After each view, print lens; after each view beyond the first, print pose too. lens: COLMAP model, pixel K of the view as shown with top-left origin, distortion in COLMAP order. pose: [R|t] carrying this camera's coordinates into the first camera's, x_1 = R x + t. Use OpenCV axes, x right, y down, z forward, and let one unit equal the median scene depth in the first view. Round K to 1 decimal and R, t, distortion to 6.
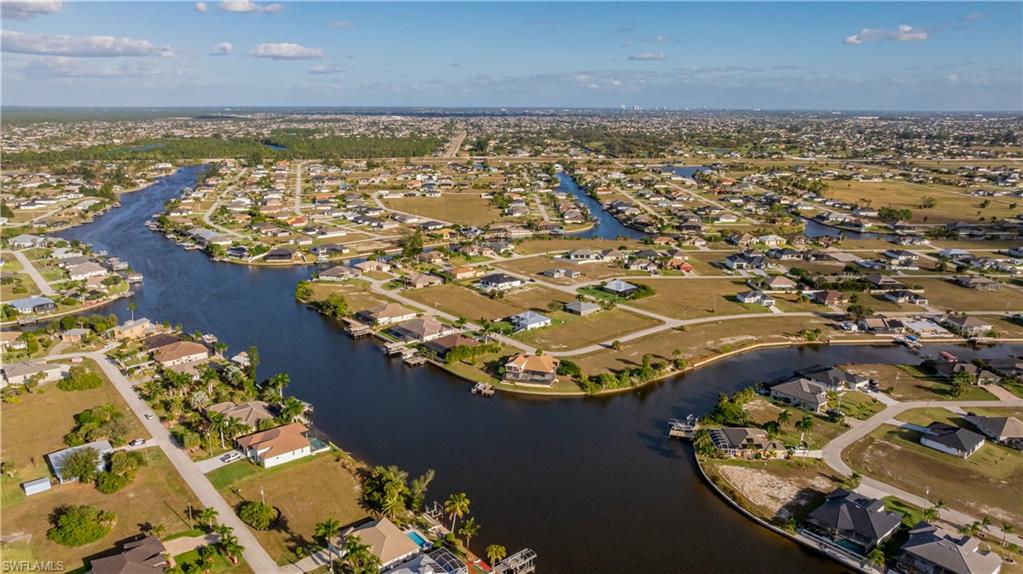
lens RADIAL K [[721.4, 0, 514.4], [0, 721.4, 286.3], [0, 0, 1]] dist [-0.022080, 0.008008]
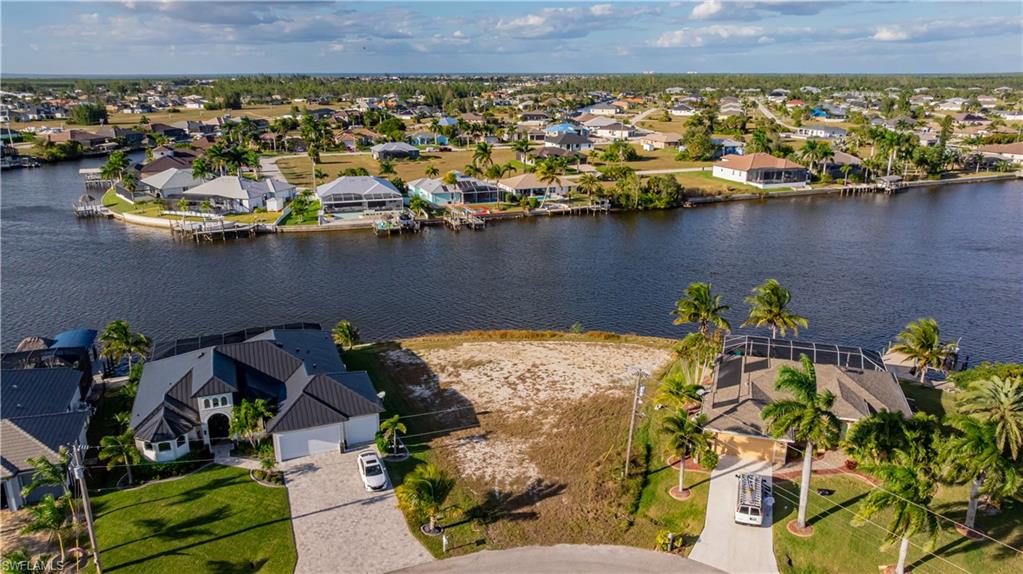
lens RADIAL K [[716.7, 0, 511.5], [0, 716.7, 287.0], [0, 0, 1]] dist [-0.022125, -0.000022]
pose [[-0.316570, 0.269179, -0.909575, 0.447878], [-0.233402, 0.907306, 0.349741, 0.084101], [0.919406, 0.323014, -0.224399, 0.721032]]
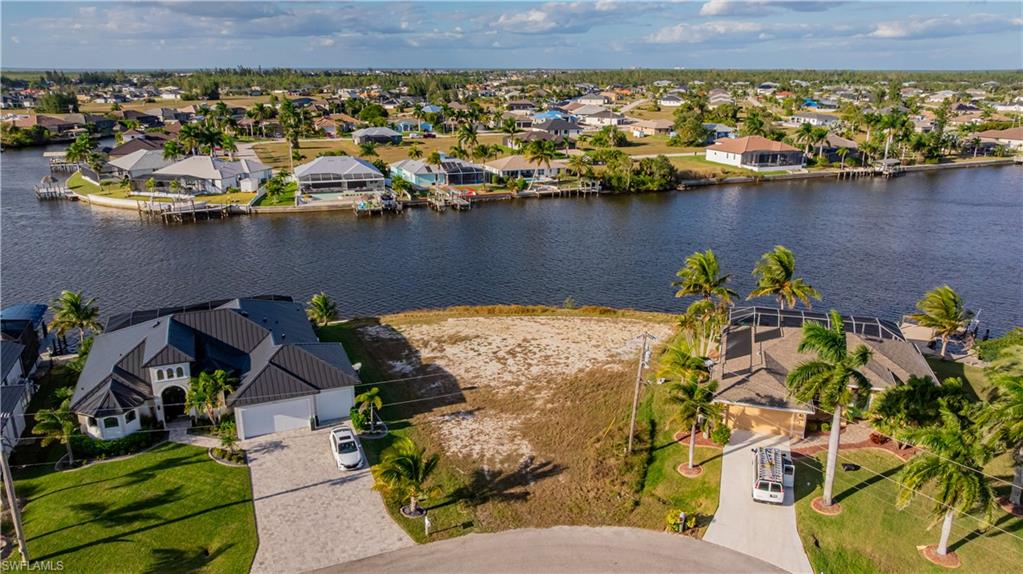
lens RADIAL K [[727.3, 0, 512.0], [0, 727.3, 282.4], [0, 0, 1]] dist [-0.024655, 0.008459]
pose [[-0.297434, 0.266235, -0.916871, 0.436680], [-0.237995, 0.909342, 0.341255, 0.098176], [0.924603, 0.319712, -0.207107, 0.719743]]
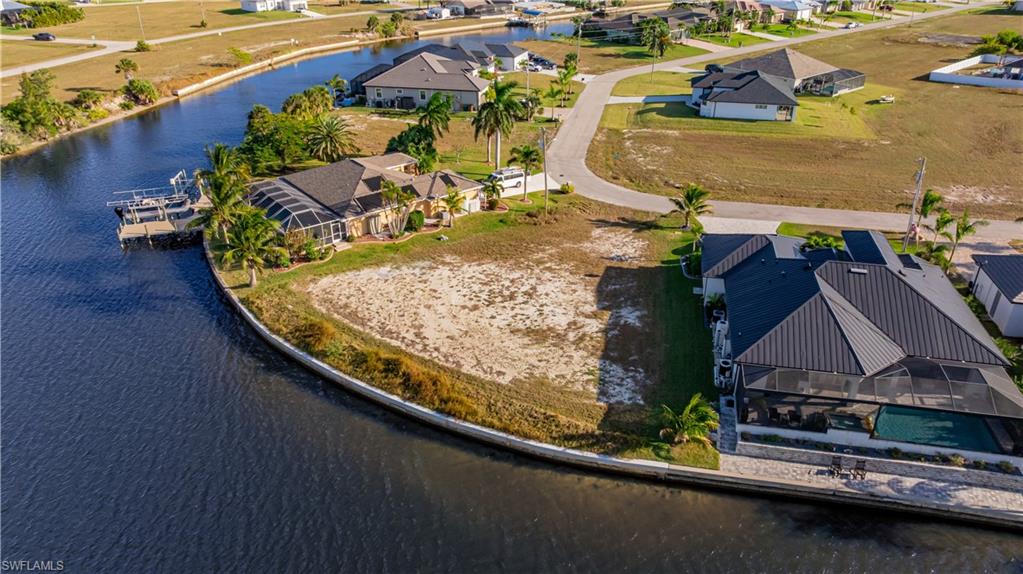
lens RADIAL K [[721.4, 0, 514.4], [0, 721.4, 286.3], [0, 0, 1]] dist [-0.022080, 0.008008]
pose [[0.785242, -0.290625, 0.546747, 0.140236], [0.156294, 0.947444, 0.279145, 0.133161], [-0.599138, -0.133743, 0.789396, 0.527288]]
